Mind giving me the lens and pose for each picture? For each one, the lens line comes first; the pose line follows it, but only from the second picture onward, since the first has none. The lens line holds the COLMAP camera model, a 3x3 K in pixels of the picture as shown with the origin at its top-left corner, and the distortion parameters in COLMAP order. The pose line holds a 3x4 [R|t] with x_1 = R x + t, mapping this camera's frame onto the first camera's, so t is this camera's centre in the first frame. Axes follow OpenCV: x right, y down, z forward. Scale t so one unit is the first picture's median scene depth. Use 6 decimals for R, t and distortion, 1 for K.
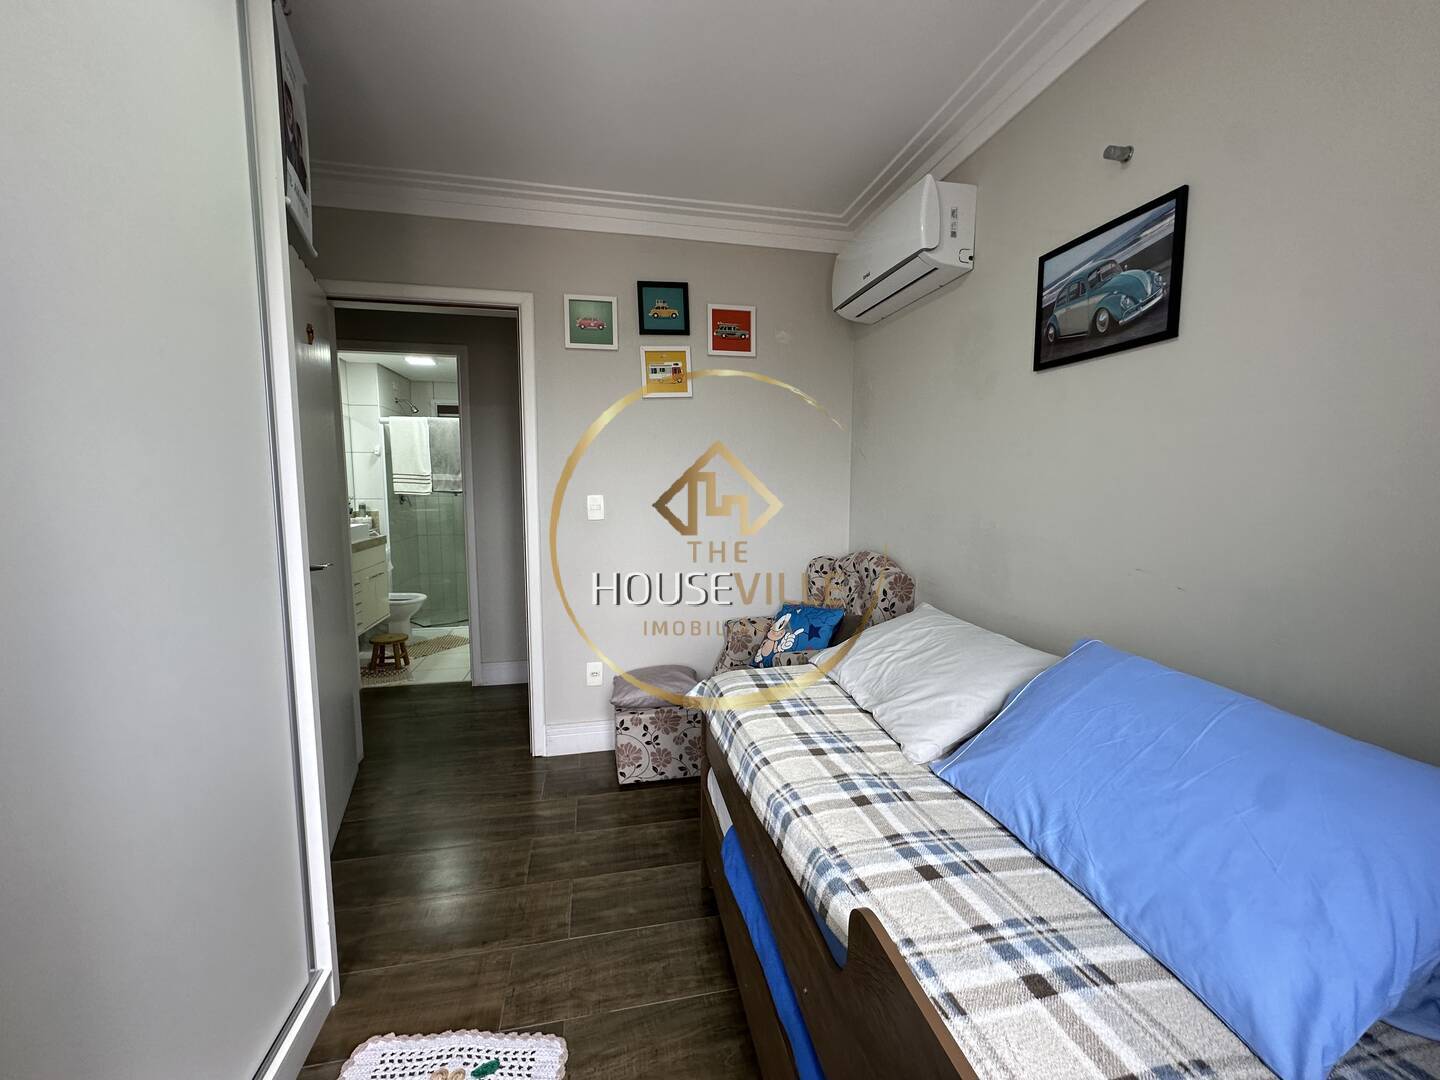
lens RADIAL K [[577.0, 0, 714.1], [0, 577.0, 540.6], [0, 0, 1]] dist [-0.001319, 0.000091]
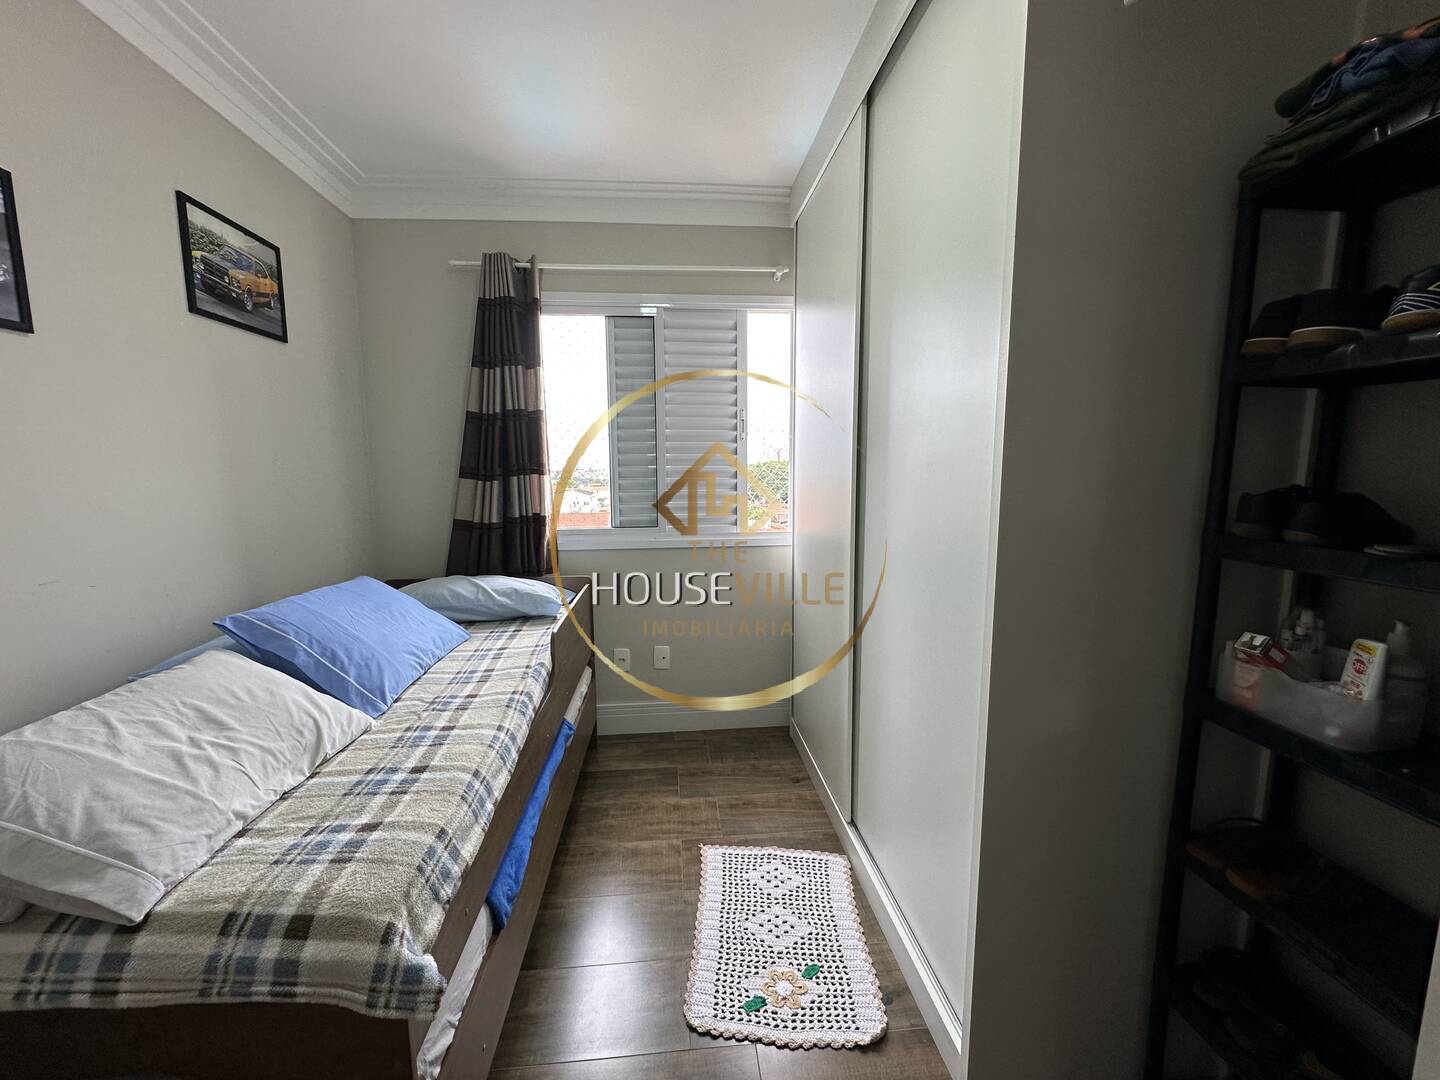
lens RADIAL K [[575.6, 0, 717.9], [0, 575.6, 540.5], [0, 0, 1]] dist [-0.004137, 0.000885]
pose [[-0.994332, -0.009481, 0.105901, -0.375502], [0.015495, 0.972462, 0.232544, -0.192848], [-0.105189, 0.232867, -0.966803, 1.625605]]
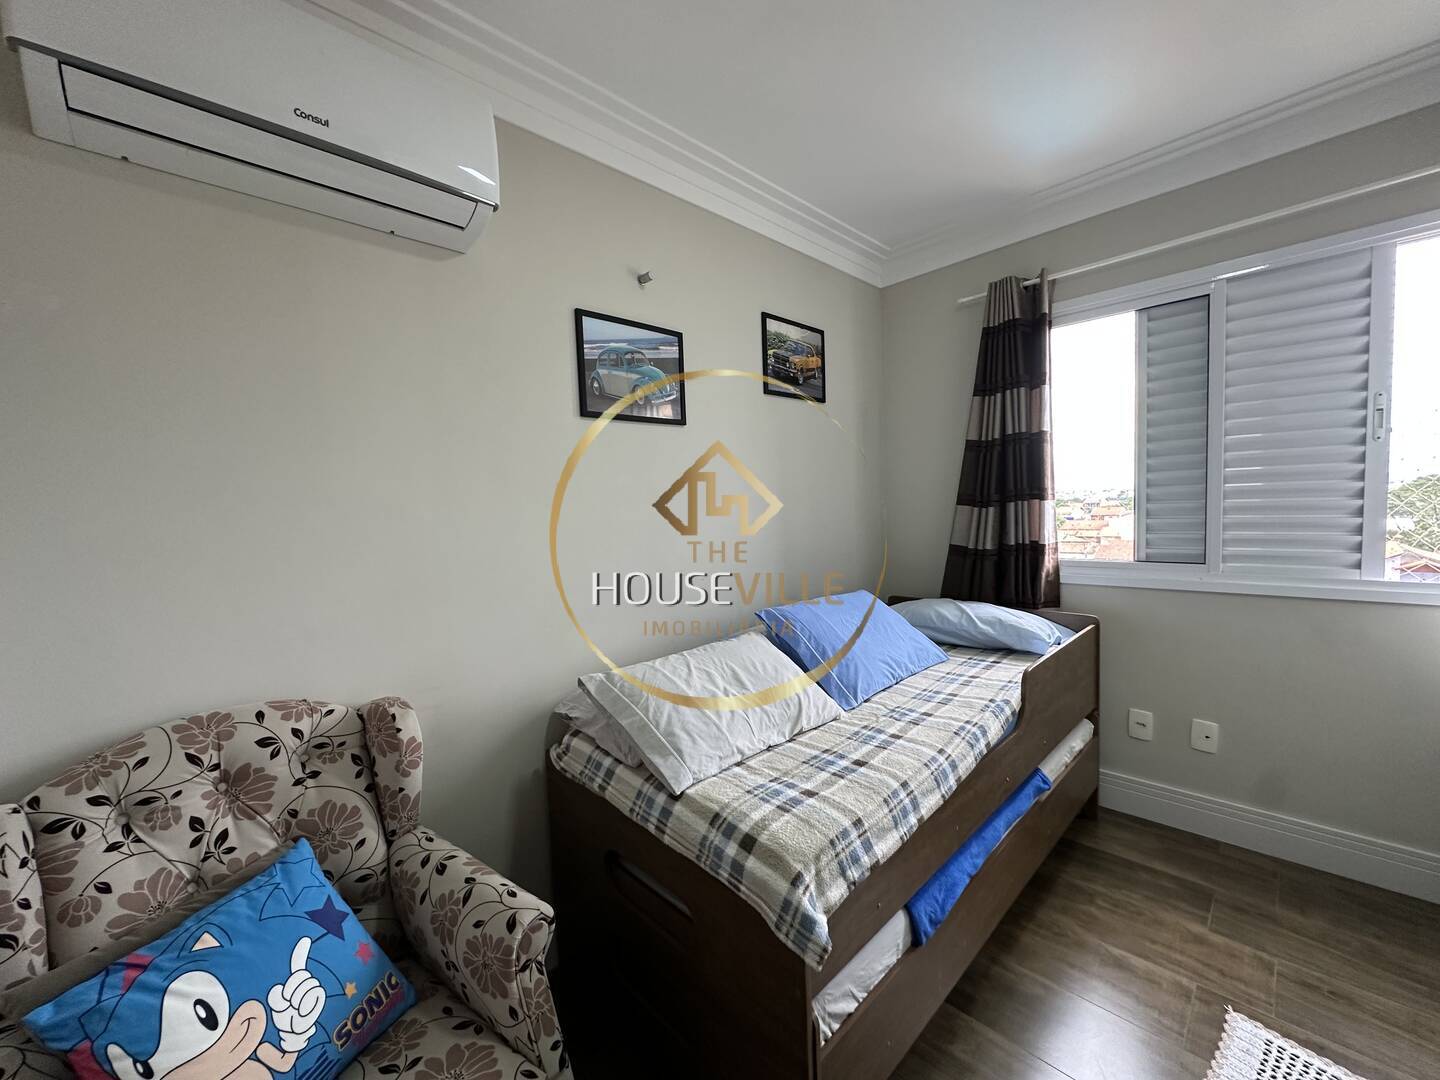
lens RADIAL K [[575.6, 0, 717.9], [0, 575.6, 540.5], [0, 0, 1]] dist [-0.004137, 0.000885]
pose [[-0.549500, -0.035162, 0.834753, -0.509284], [0.128413, 0.983688, 0.125968, -0.197883], [-0.825566, 0.176413, -0.536022, 1.587600]]
